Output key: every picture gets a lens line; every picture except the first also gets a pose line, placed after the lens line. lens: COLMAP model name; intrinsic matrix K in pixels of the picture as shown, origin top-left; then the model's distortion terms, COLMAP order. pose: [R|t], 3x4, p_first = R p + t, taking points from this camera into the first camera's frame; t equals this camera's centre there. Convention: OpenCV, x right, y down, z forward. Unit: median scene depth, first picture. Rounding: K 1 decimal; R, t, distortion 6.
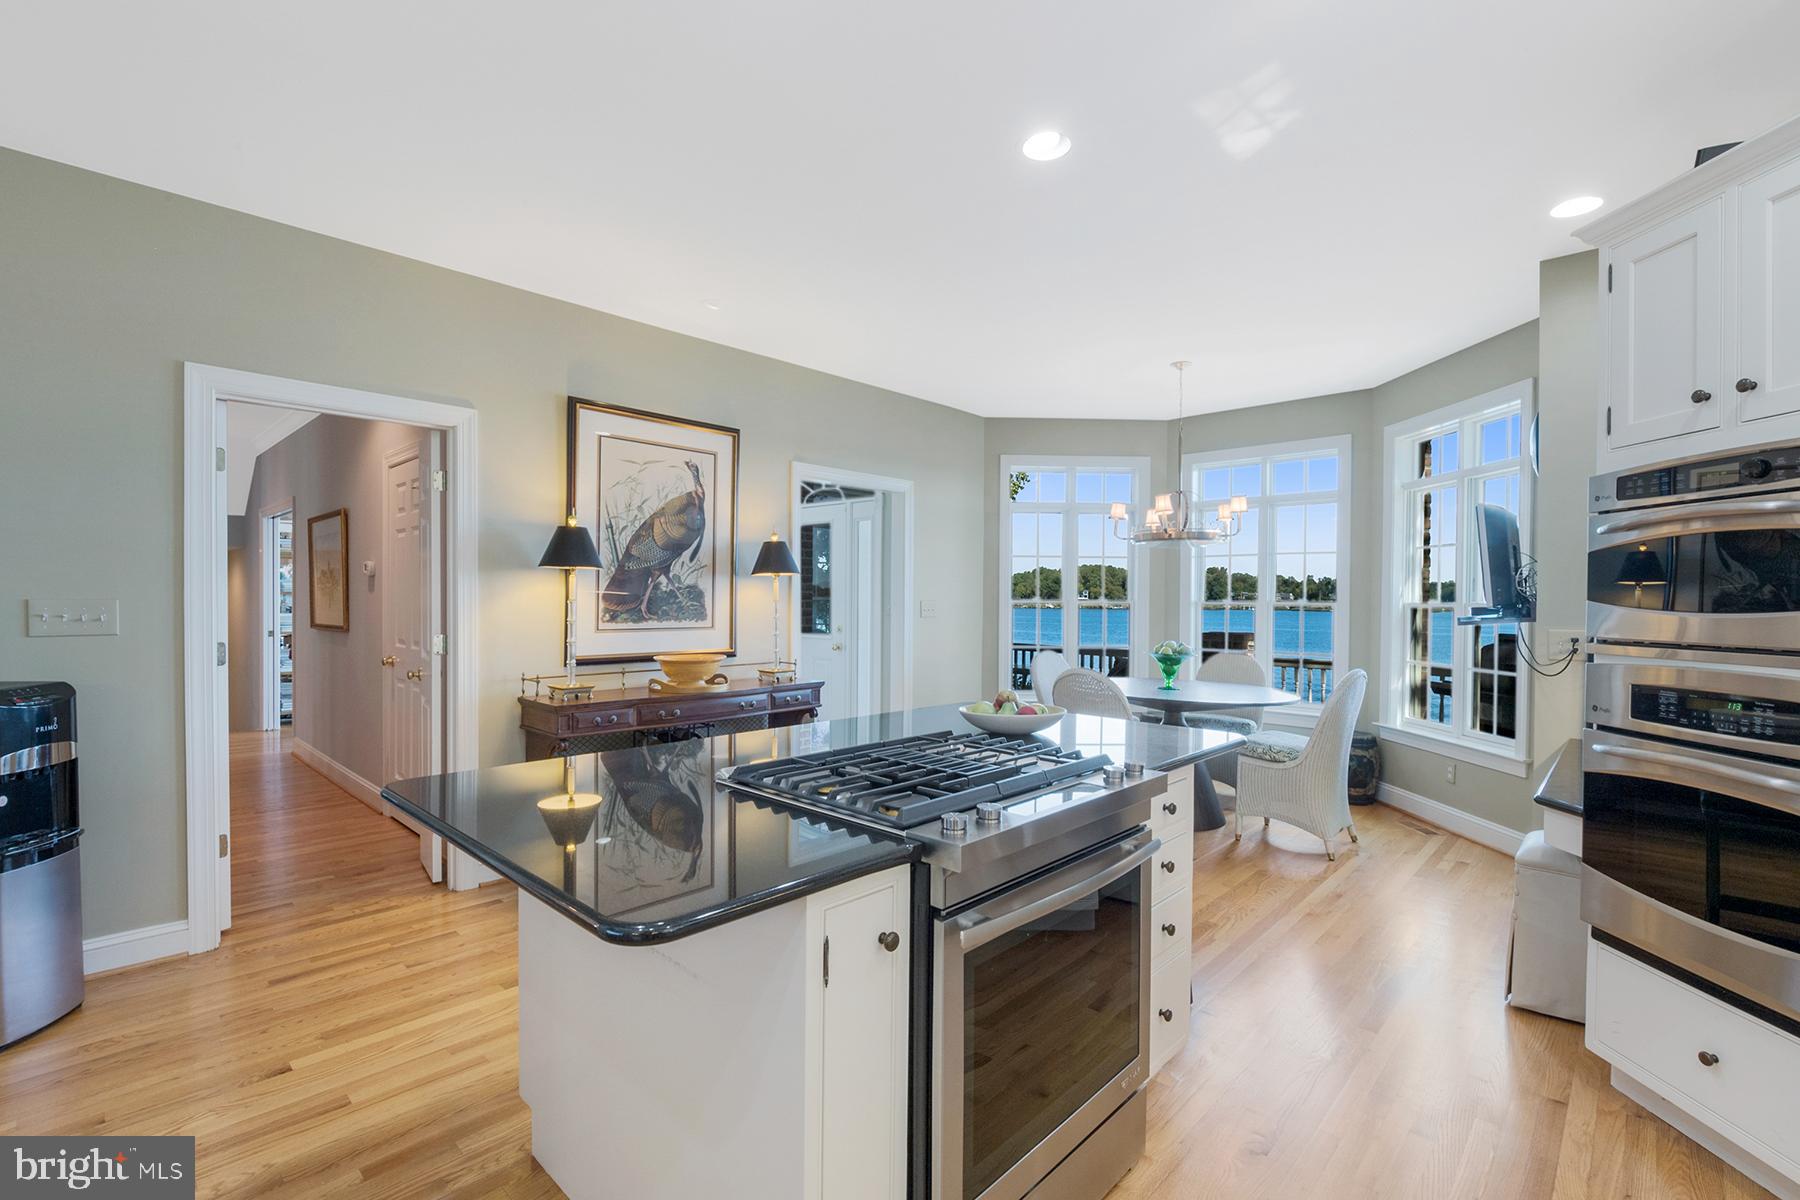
lens RADIAL K [[803.6, 0, 900.6], [0, 803.6, 609.9], [0, 0, 1]] dist [-0.003001, -0.000390]
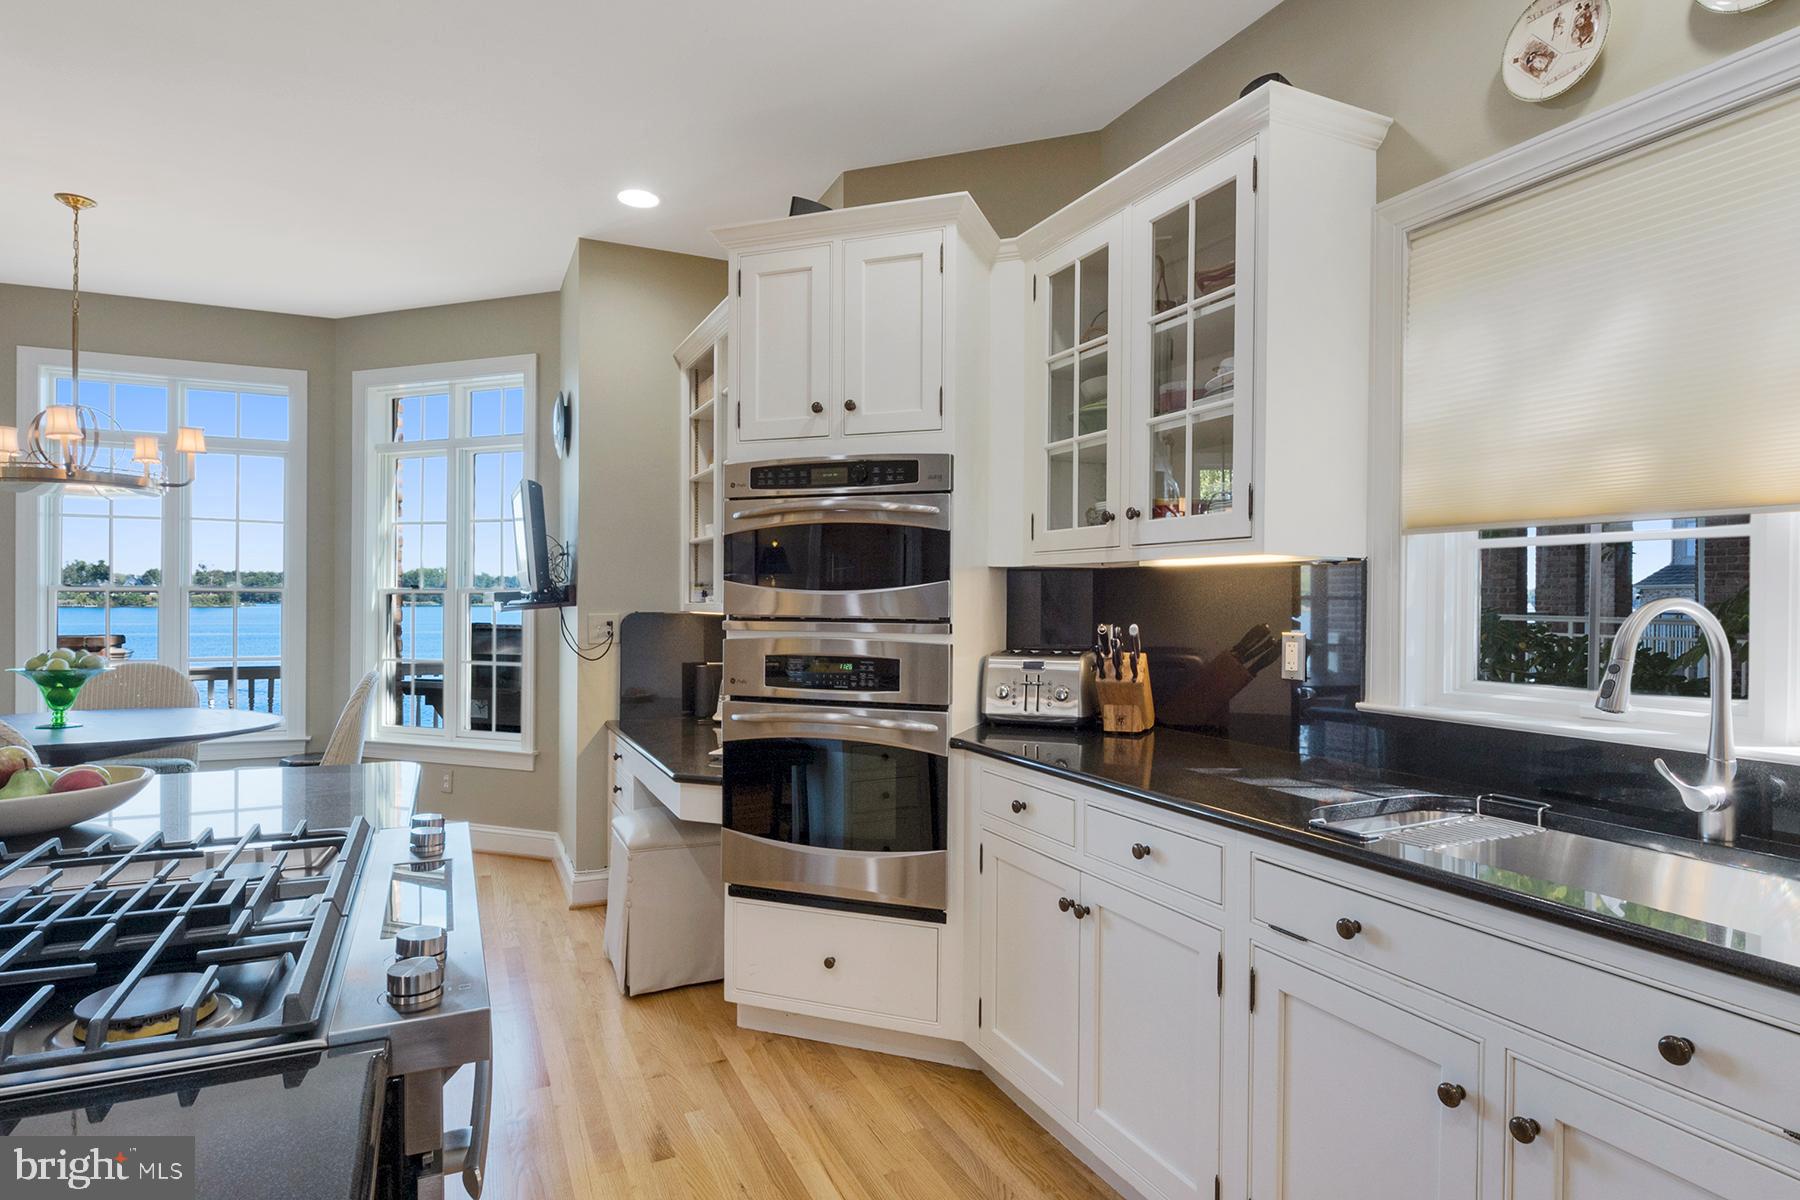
lens RADIAL K [[976.8, 0, 898.6], [0, 976.8, 603.8], [0, 0, 1]] dist [-0.001589, -0.000181]
pose [[0.373538, -0.010763, 0.927552, -0.129800], [0.010507, 0.999918, 0.007372, 0.006132], [-0.927555, 0.006992, 0.373620, 0.151261]]
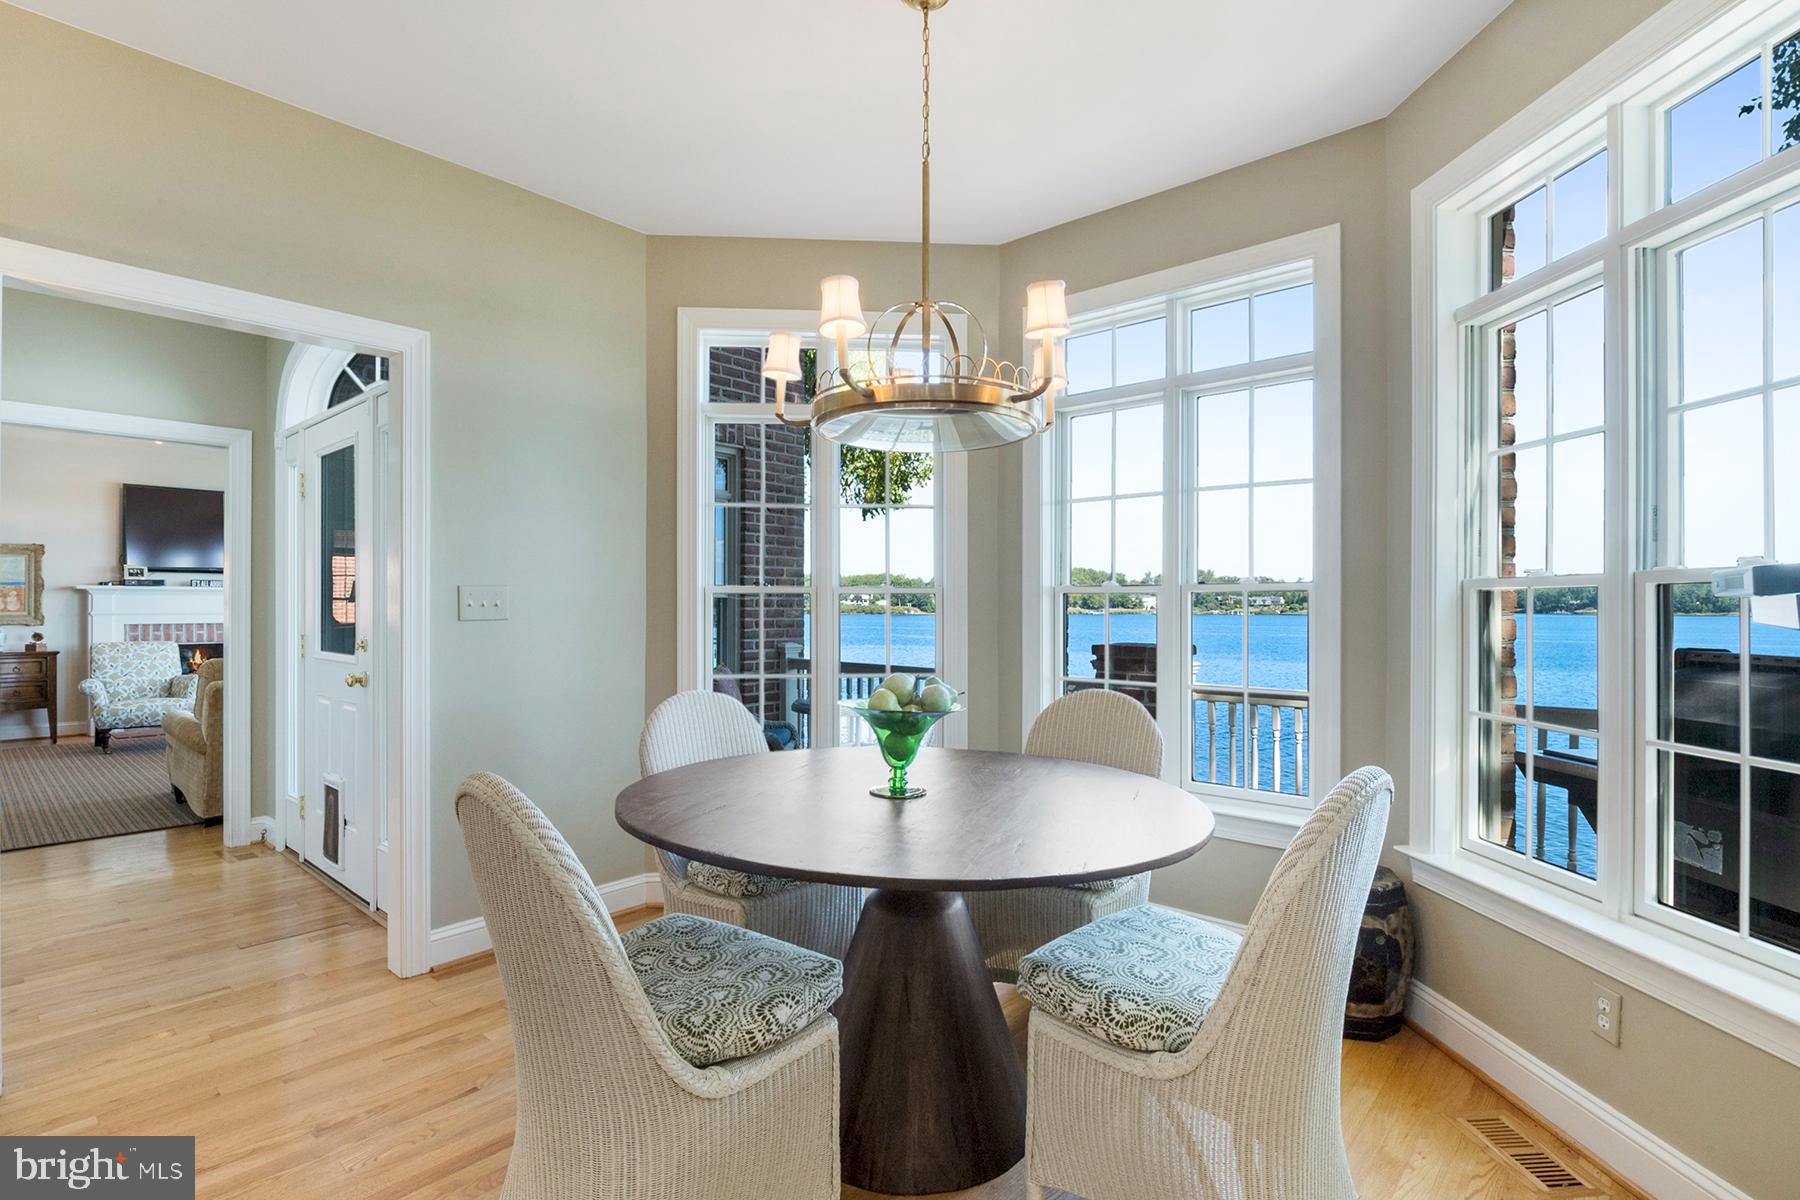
lens RADIAL K [[869.7, 0, 901.4], [0, 869.7, 602.2], [0, 0, 1]] dist [-0.001740, -0.000126]
pose [[0.999192, -0.003981, 0.039987, 0.362685], [0.004841, 0.999758, -0.021437, 0.014430], [-0.039892, 0.021613, 0.998970, 0.646090]]
